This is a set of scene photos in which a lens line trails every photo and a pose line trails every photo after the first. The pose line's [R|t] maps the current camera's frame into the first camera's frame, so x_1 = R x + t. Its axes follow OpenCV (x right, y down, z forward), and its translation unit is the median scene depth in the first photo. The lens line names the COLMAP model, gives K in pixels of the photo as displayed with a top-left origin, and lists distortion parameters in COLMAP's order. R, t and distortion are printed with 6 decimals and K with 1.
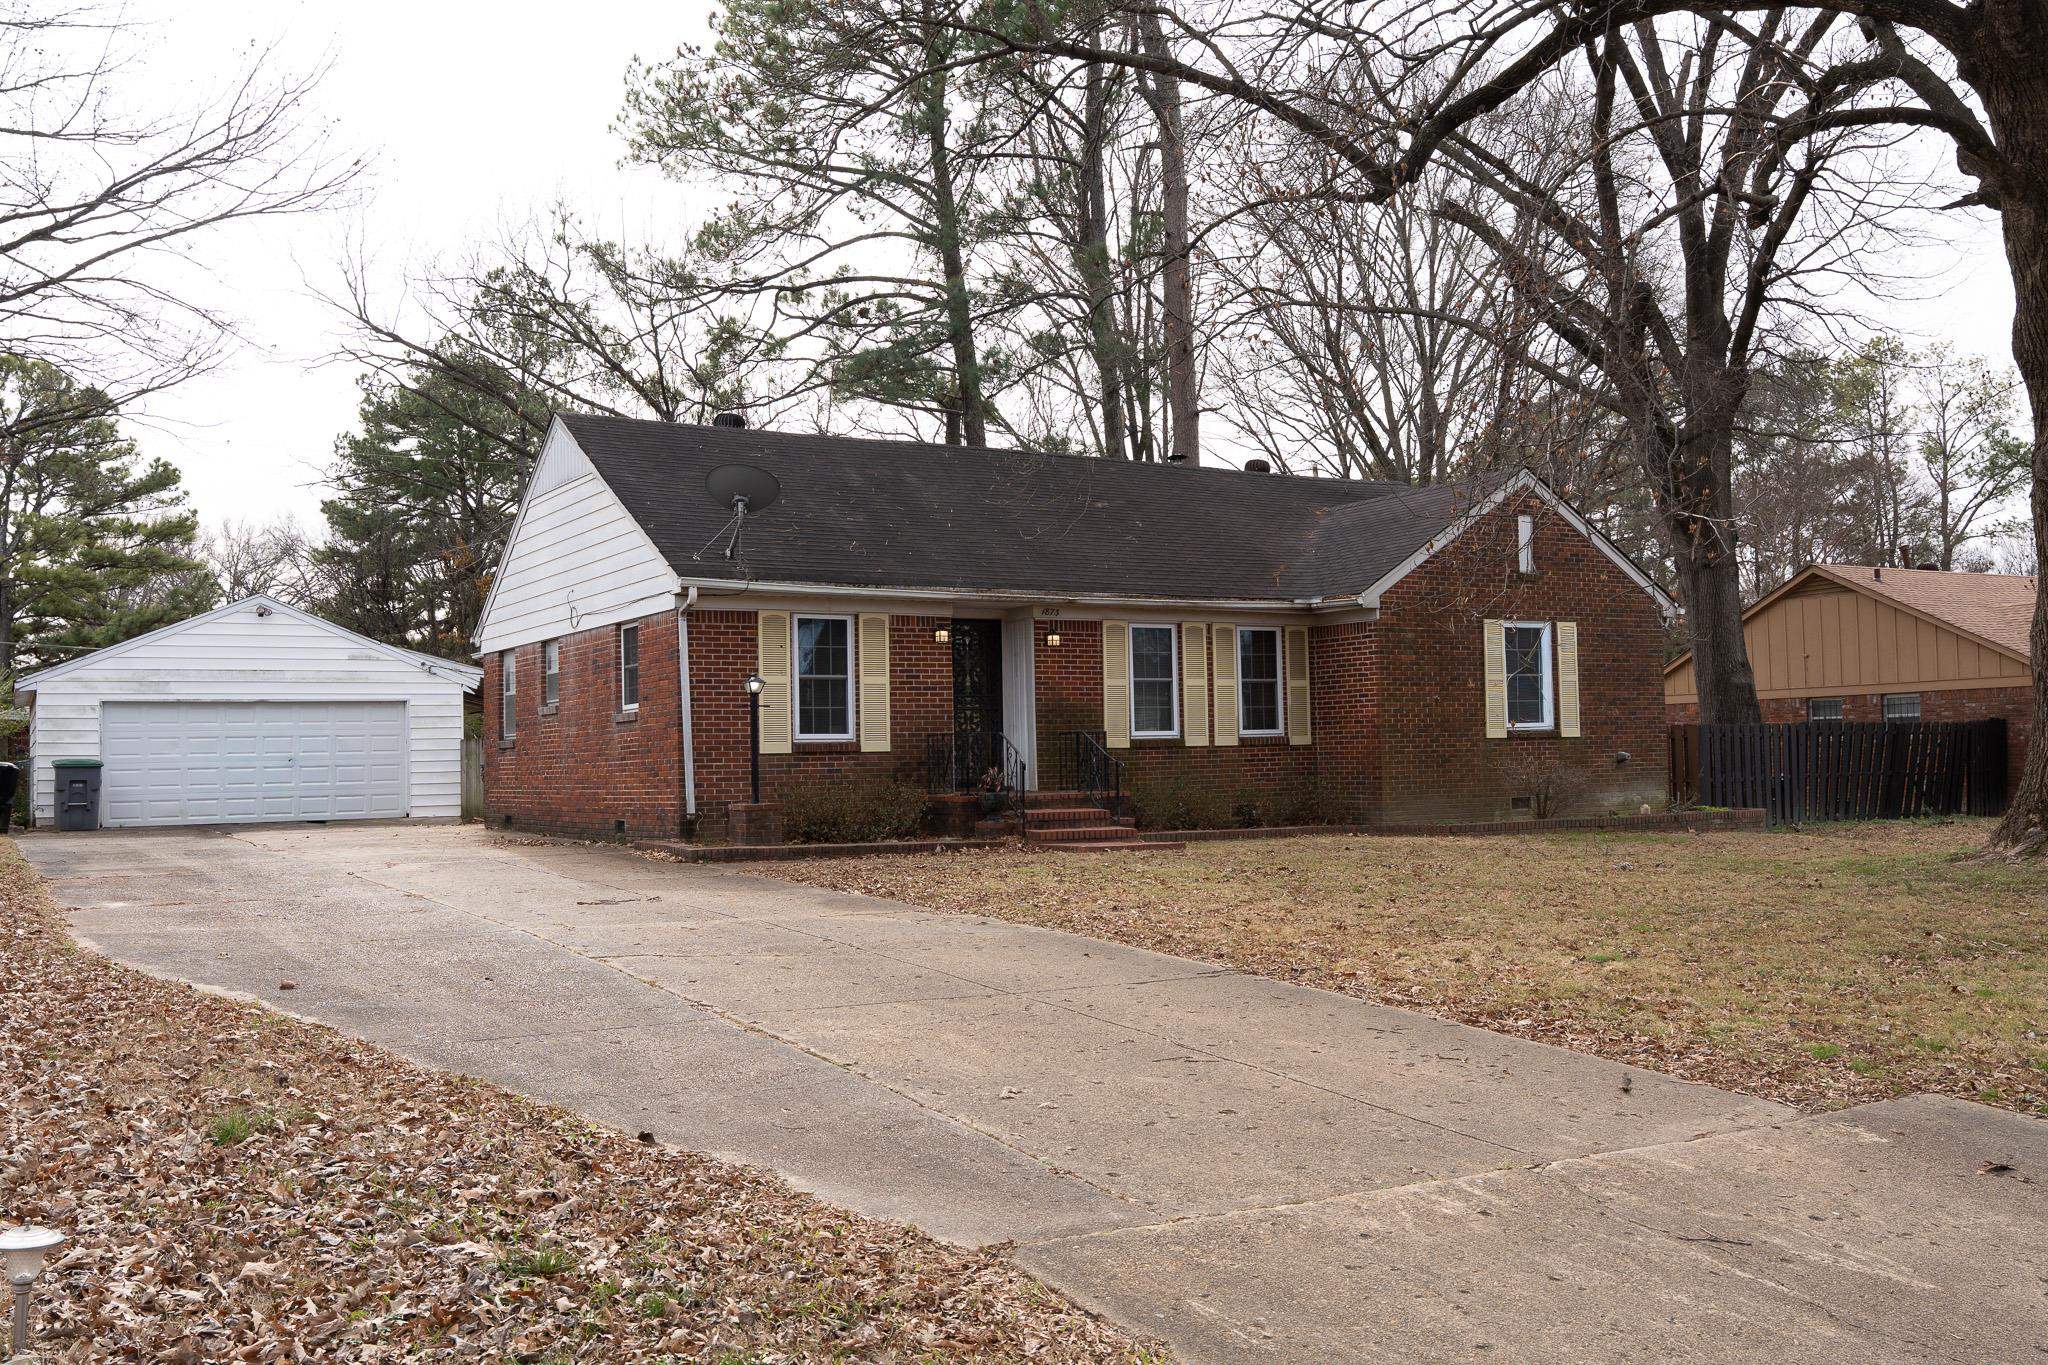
lens RADIAL K [[1944.6, 0, 1019.9], [0, 1944.6, 633.5], [0, 0, 1]] dist [-0.003842, -0.005791]
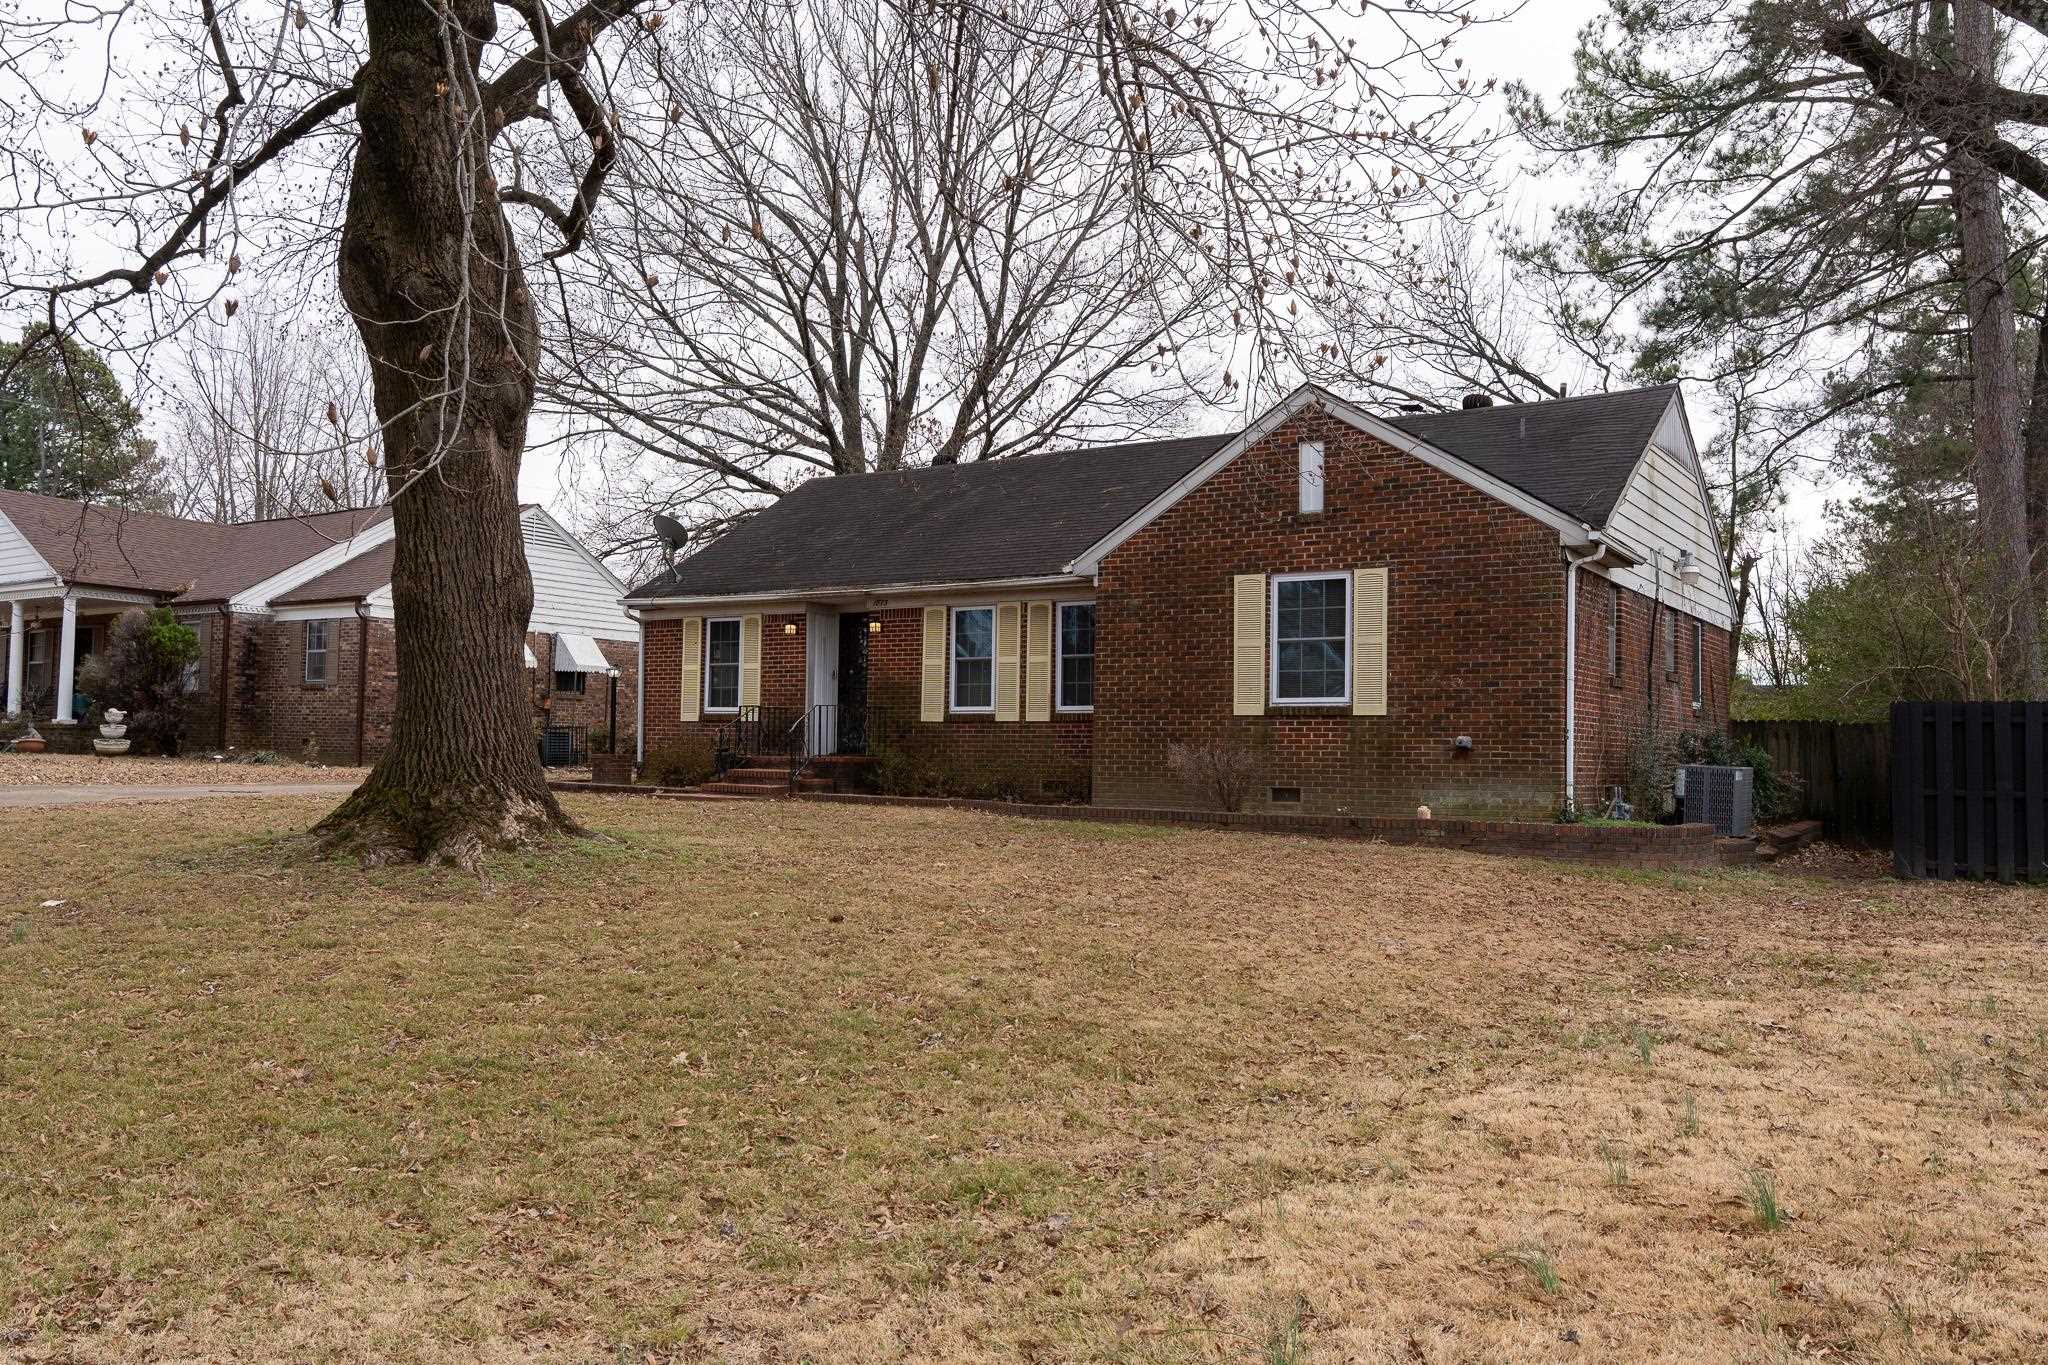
lens RADIAL K [[1493.7, 0, 1037.4], [0, 1493.7, 684.3], [0, 0, 1]] dist [-0.010732, -0.003177]
pose [[0.448850, -0.005566, -0.893590, 0.805780], [0.048987, 0.998630, 0.018386, 0.024312], [0.892263, -0.052027, 0.448508, 0.652911]]
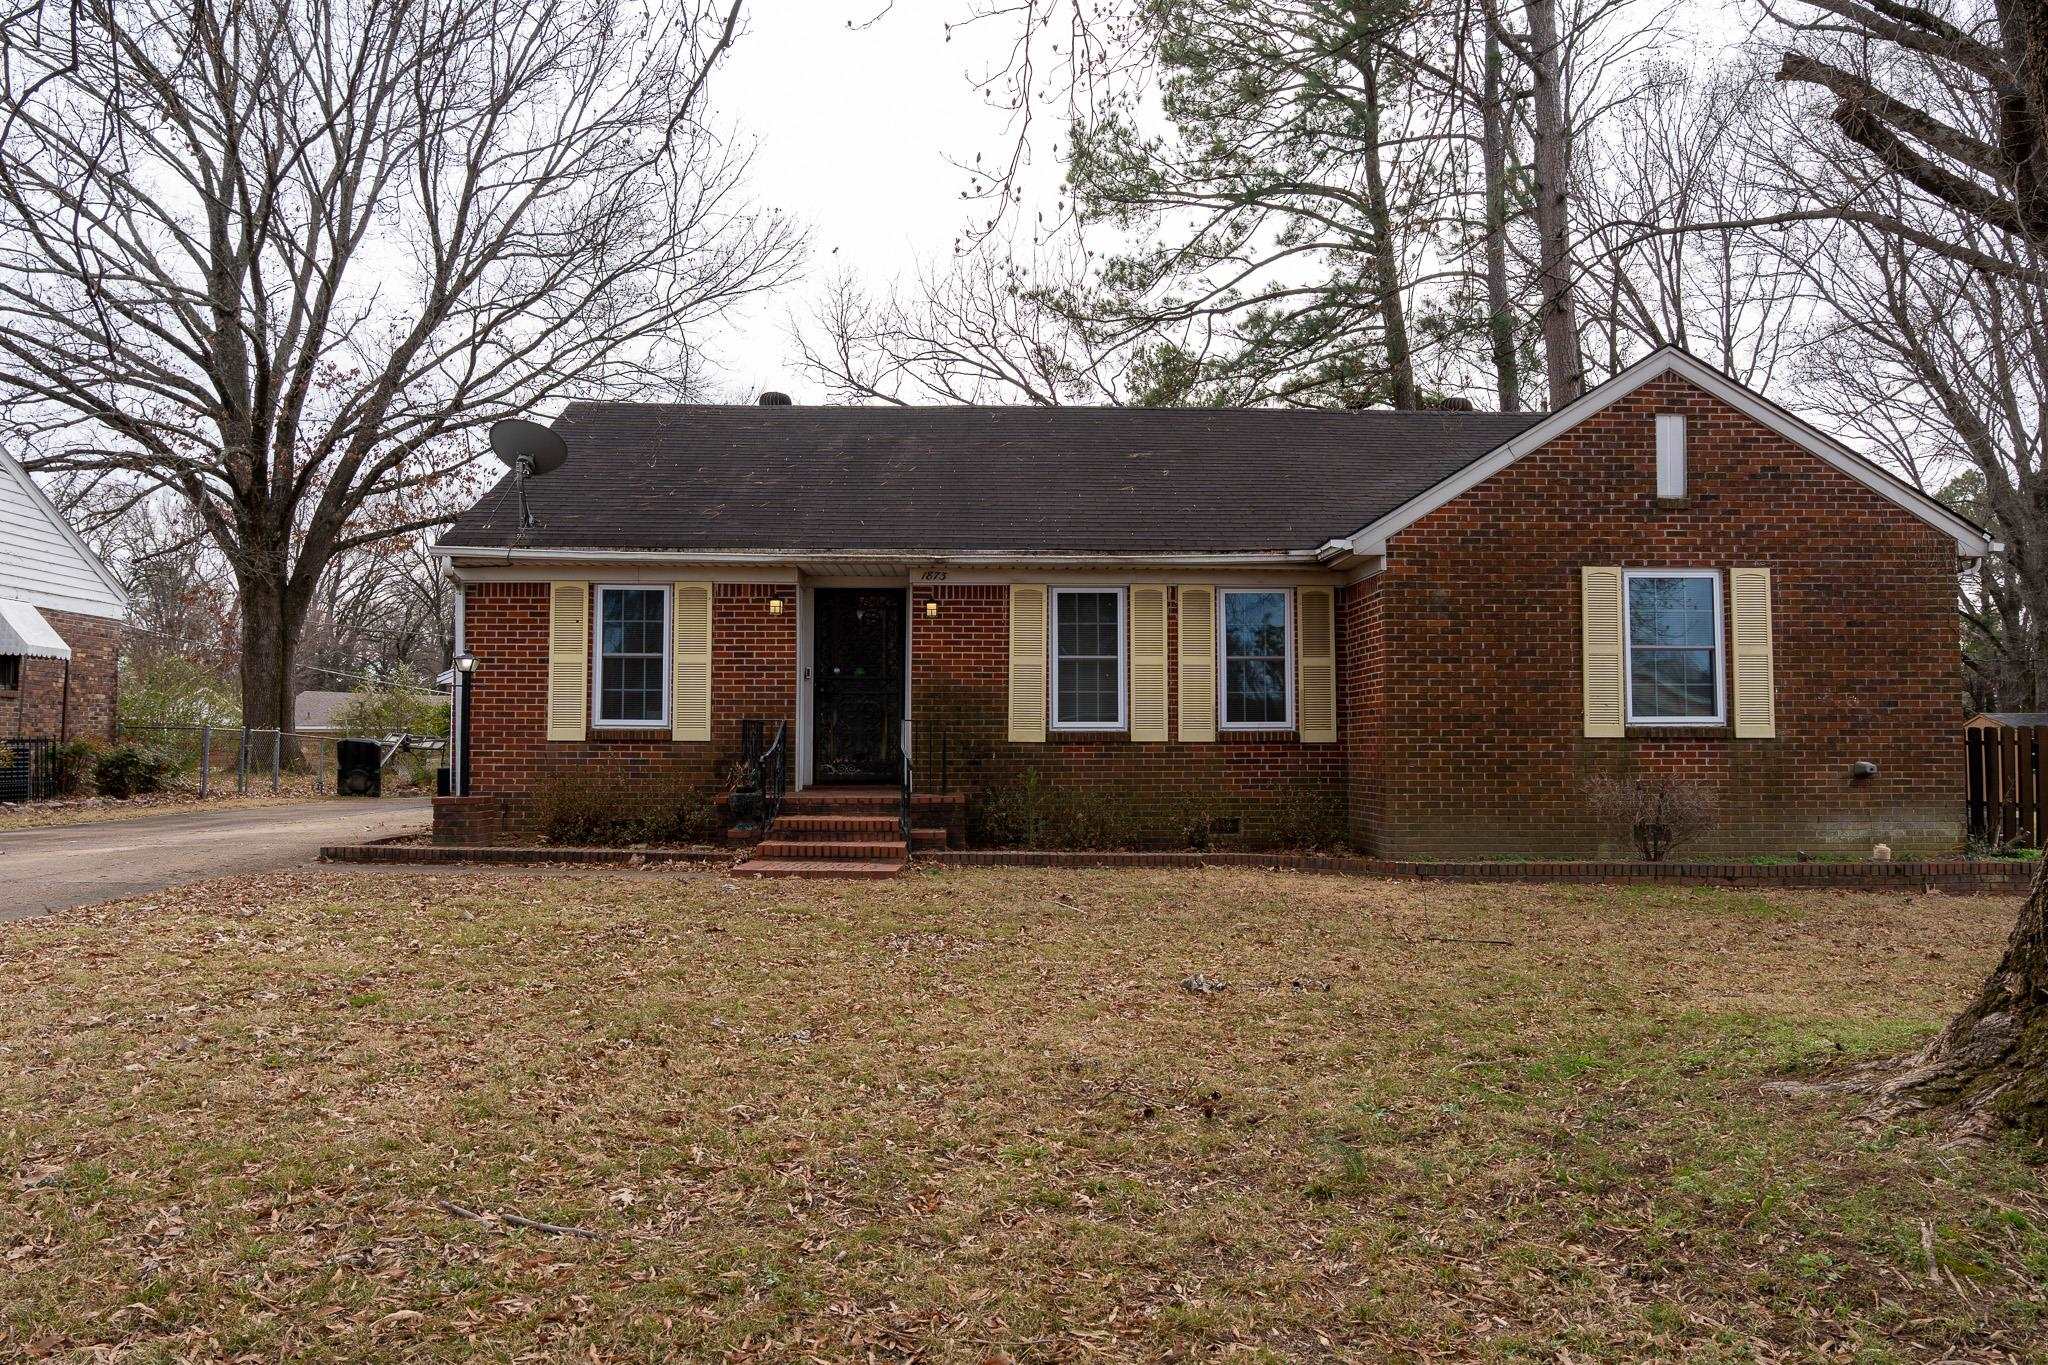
lens RADIAL K [[1395.2, 0, 1043.4], [0, 1395.2, 687.2], [0, 0, 1]] dist [0.000571, -0.009282]
pose [[0.855919, -0.000658, -0.517110, 0.344674], [0.013968, 0.999664, 0.021848, 0.022845], [0.516921, -0.025923, 0.855640, 0.491926]]
